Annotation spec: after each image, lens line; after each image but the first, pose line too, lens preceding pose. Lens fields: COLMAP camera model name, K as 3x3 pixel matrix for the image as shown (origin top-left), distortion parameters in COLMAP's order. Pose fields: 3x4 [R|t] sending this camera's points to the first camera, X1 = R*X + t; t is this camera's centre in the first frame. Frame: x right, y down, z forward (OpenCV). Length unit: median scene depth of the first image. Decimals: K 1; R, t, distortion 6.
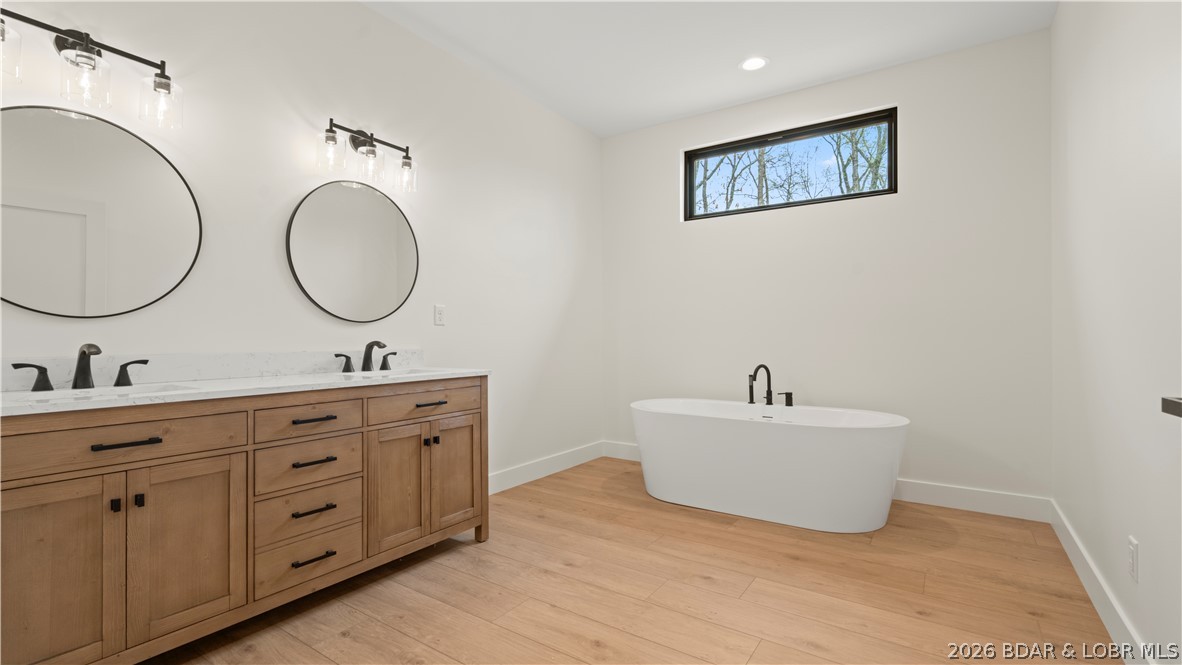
lens RADIAL K [[530.6, 0, 587.2], [0, 530.6, 334.4], [0, 0, 1]] dist [-0.004510, 0.001590]
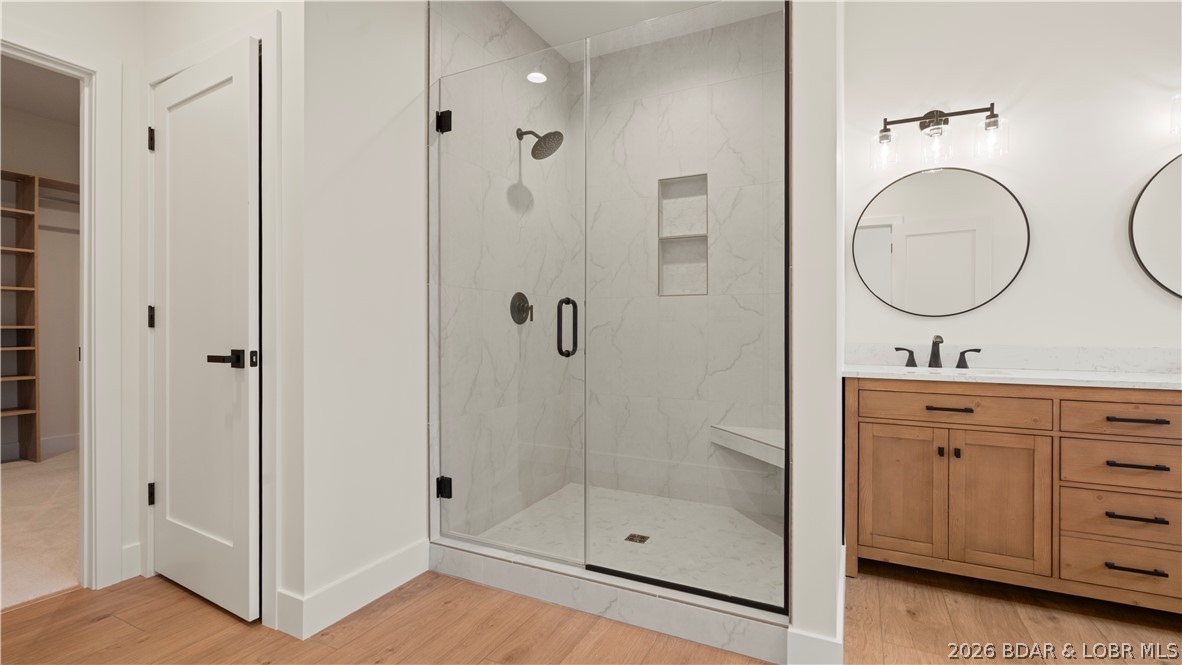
lens RADIAL K [[530.6, 0, 595.9], [0, 530.6, 329.8], [0, 0, 1]] dist [-0.004510, 0.001590]
pose [[0.137529, 0.002346, -0.990495, 0.304235], [0.000373, 0.999997, 0.002420, -0.000581], [0.990498, -0.000702, 0.137528, -0.074833]]
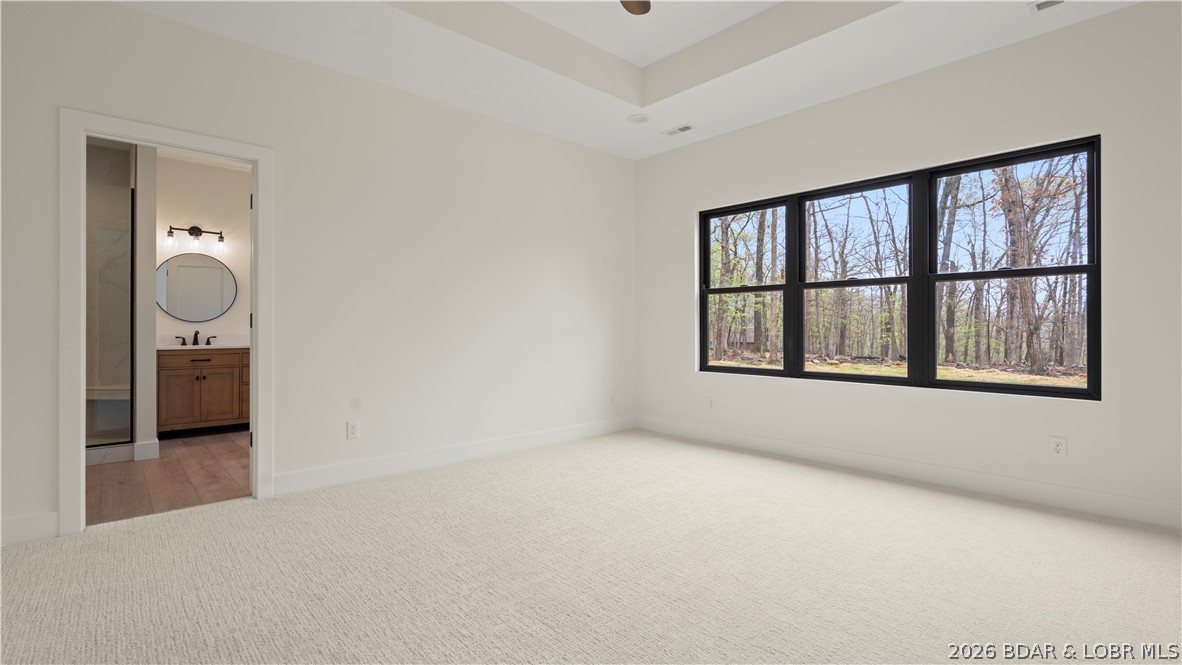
lens RADIAL K [[530.6, 0, 582.8], [0, 530.6, 314.4], [0, 0, 1]] dist [-0.004510, 0.001590]
pose [[0.970082, -0.007835, -0.242652, 1.963821], [0.005523, 0.999933, -0.010210, -0.031505], [0.242716, 0.008565, 0.970060, -1.428951]]
